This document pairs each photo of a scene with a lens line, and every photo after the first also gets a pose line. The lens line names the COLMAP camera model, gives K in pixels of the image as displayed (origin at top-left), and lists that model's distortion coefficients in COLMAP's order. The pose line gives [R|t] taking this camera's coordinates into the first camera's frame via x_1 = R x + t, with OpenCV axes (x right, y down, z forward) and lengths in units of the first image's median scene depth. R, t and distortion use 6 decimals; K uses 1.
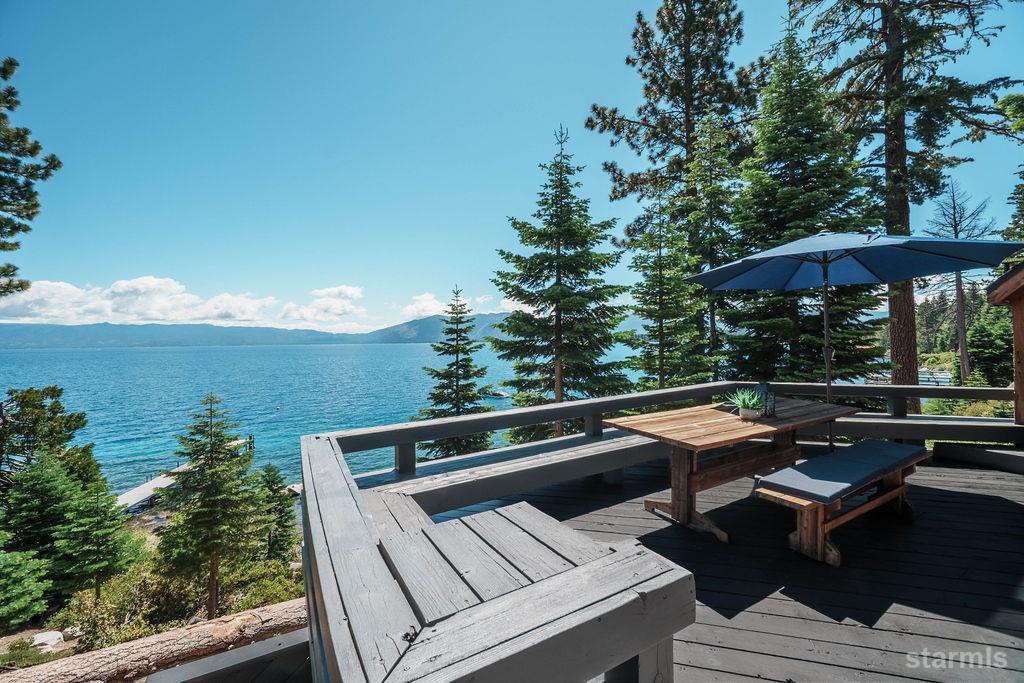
lens RADIAL K [[403.7, 0, 512.0], [0, 403.7, 341.5], [0, 0, 1]] dist [-0.013198, 0.003291]
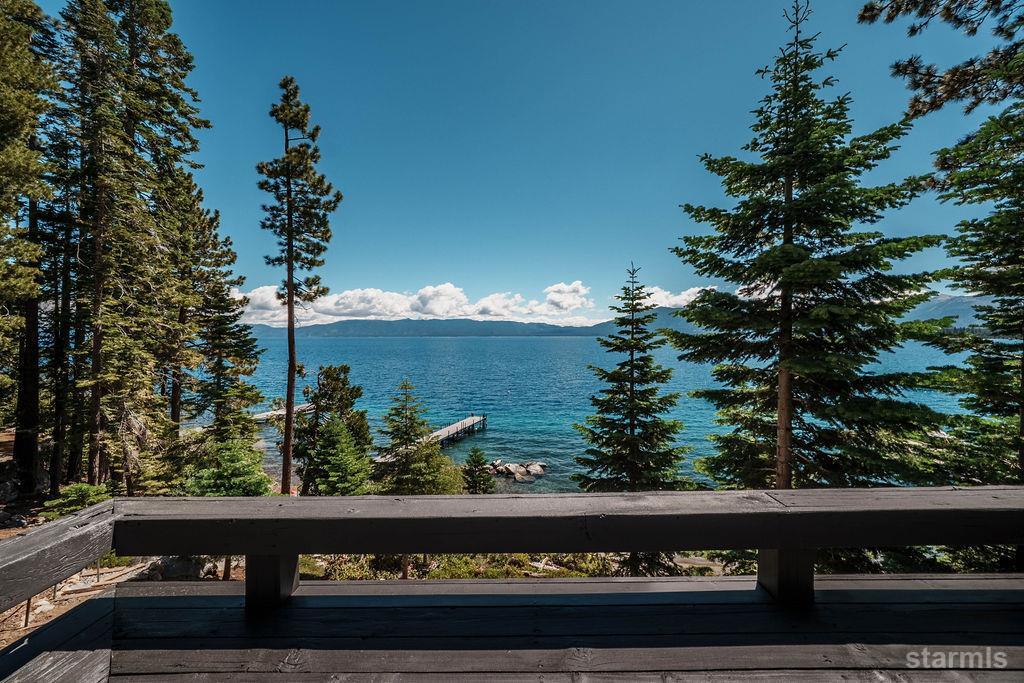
lens RADIAL K [[403.7, 0, 512.0], [0, 403.7, 341.5], [0, 0, 1]] dist [-0.013198, 0.003291]
pose [[0.858082, 0.019036, -0.513159, 0.068581], [-0.010185, 0.999747, 0.020057, -0.000391], [0.513411, -0.011984, 0.858059, 0.223768]]
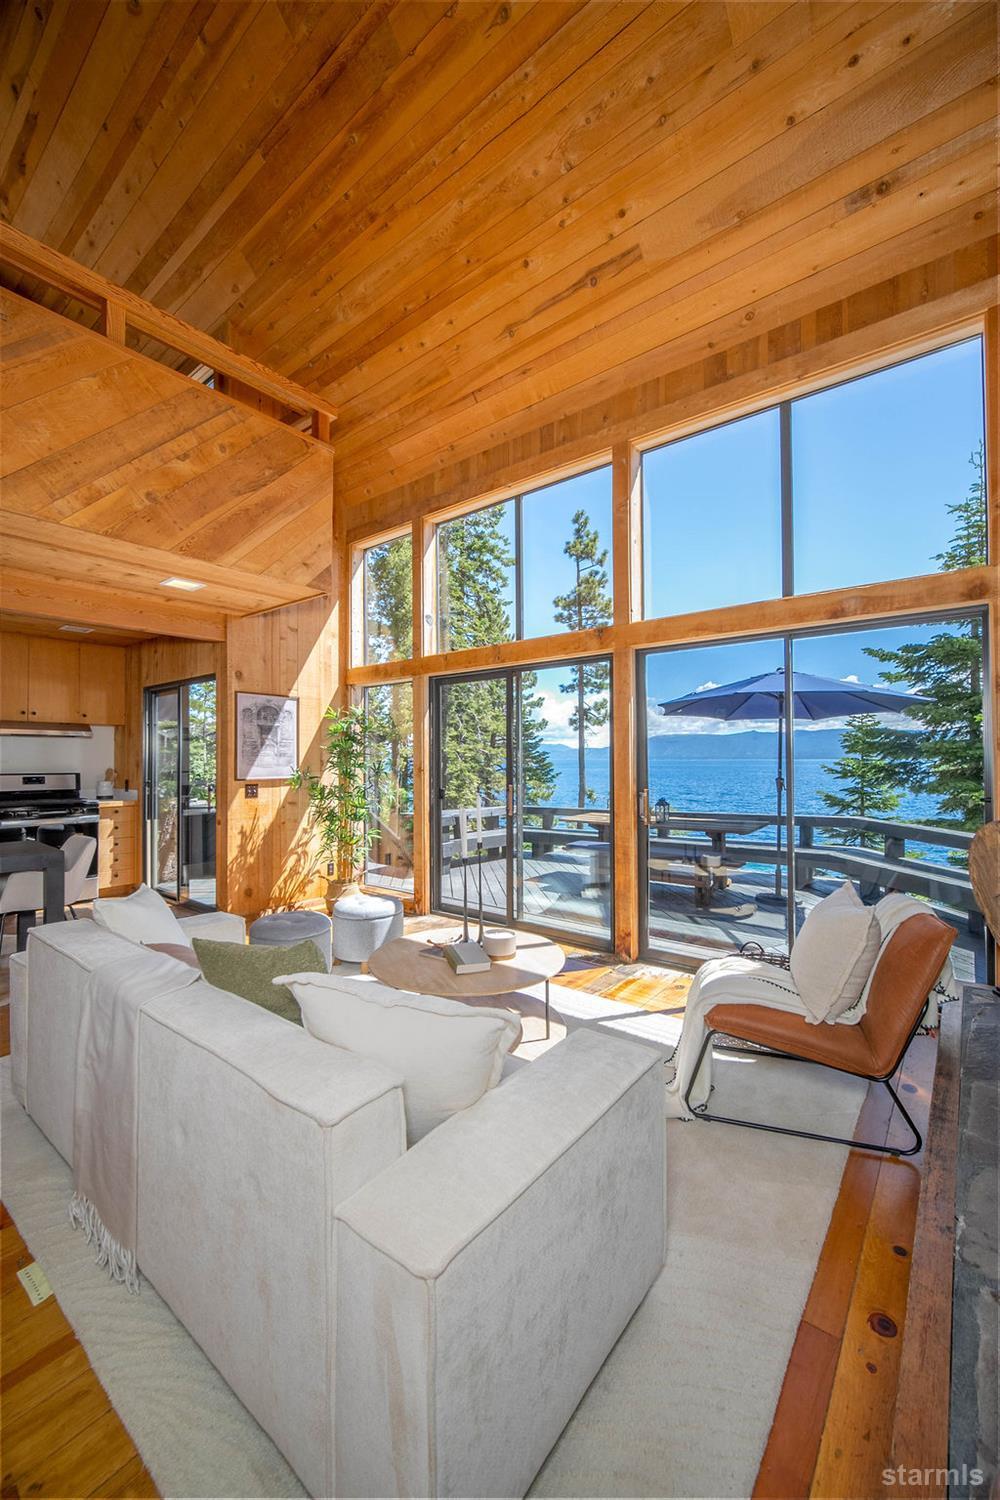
lens RADIAL K [[580.1, 0, 523.1], [0, 580.1, 742.3], [0, 0, 1]] dist [-0.000731, 0.000040]
pose [[0.398232, -0.013418, -0.917187, 0.686836], [-0.005126, 0.999845, -0.016853, -0.018023], [0.917270, 0.011413, 0.398102, -0.070615]]
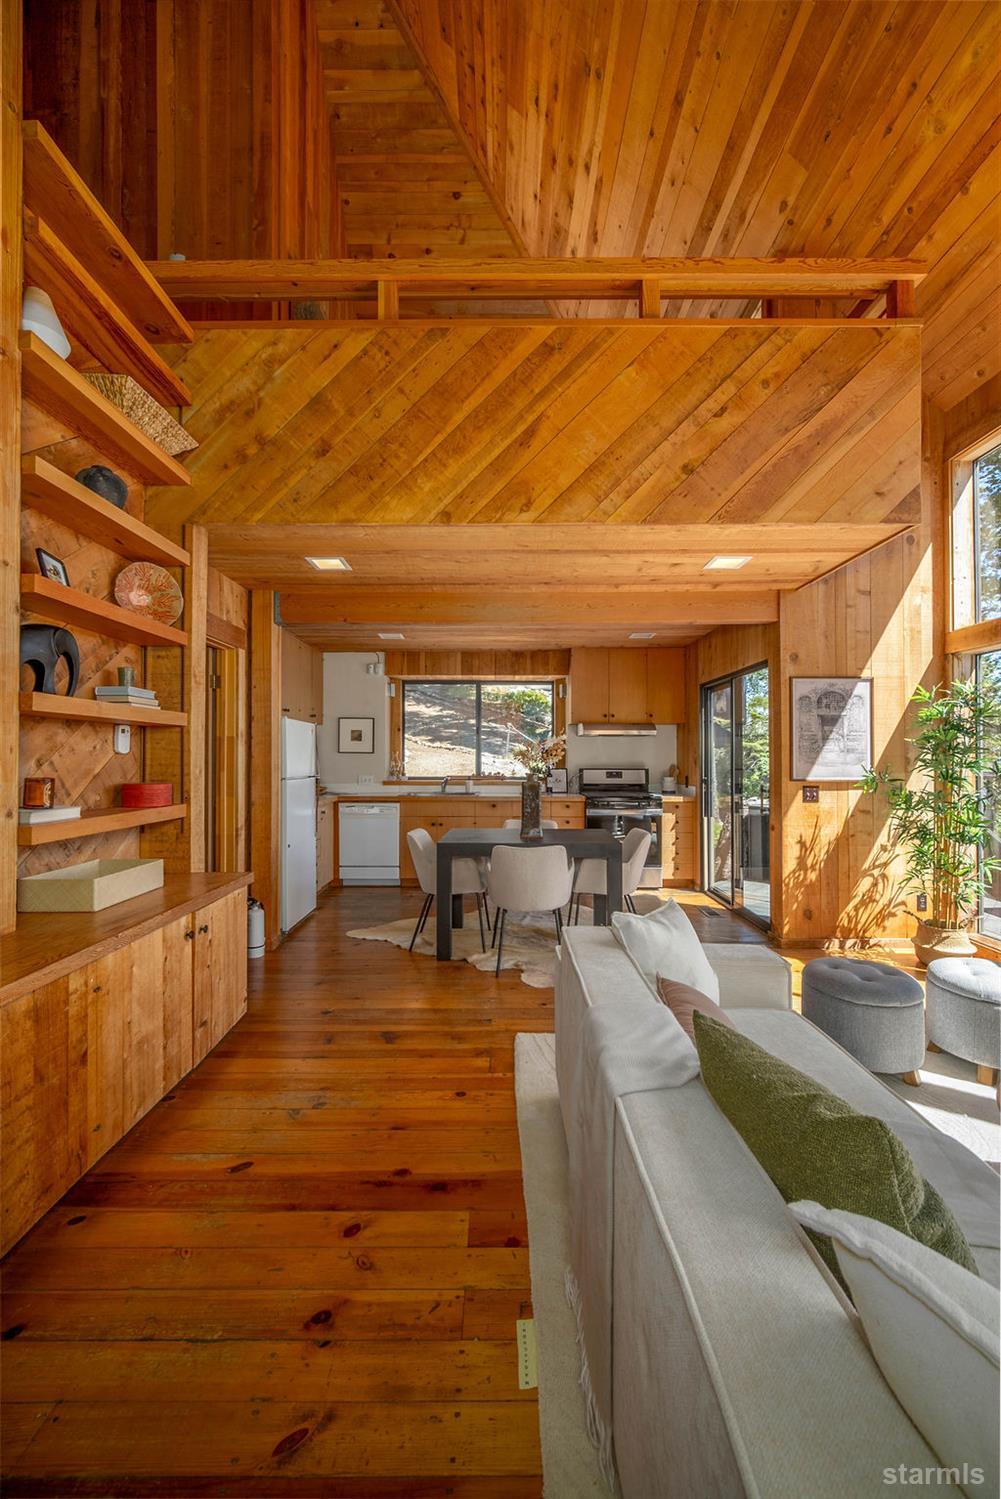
lens RADIAL K [[555.1, 0, 511.0], [0, 555.1, 759.6], [0, 0, 1]] dist [-0.006131, -0.000054]
pose [[-0.520369, 0.018229, -0.853747, 0.639200], [0.007257, 0.999830, 0.016925, -0.017343], [0.853910, 0.002611, -0.520414, -0.066701]]
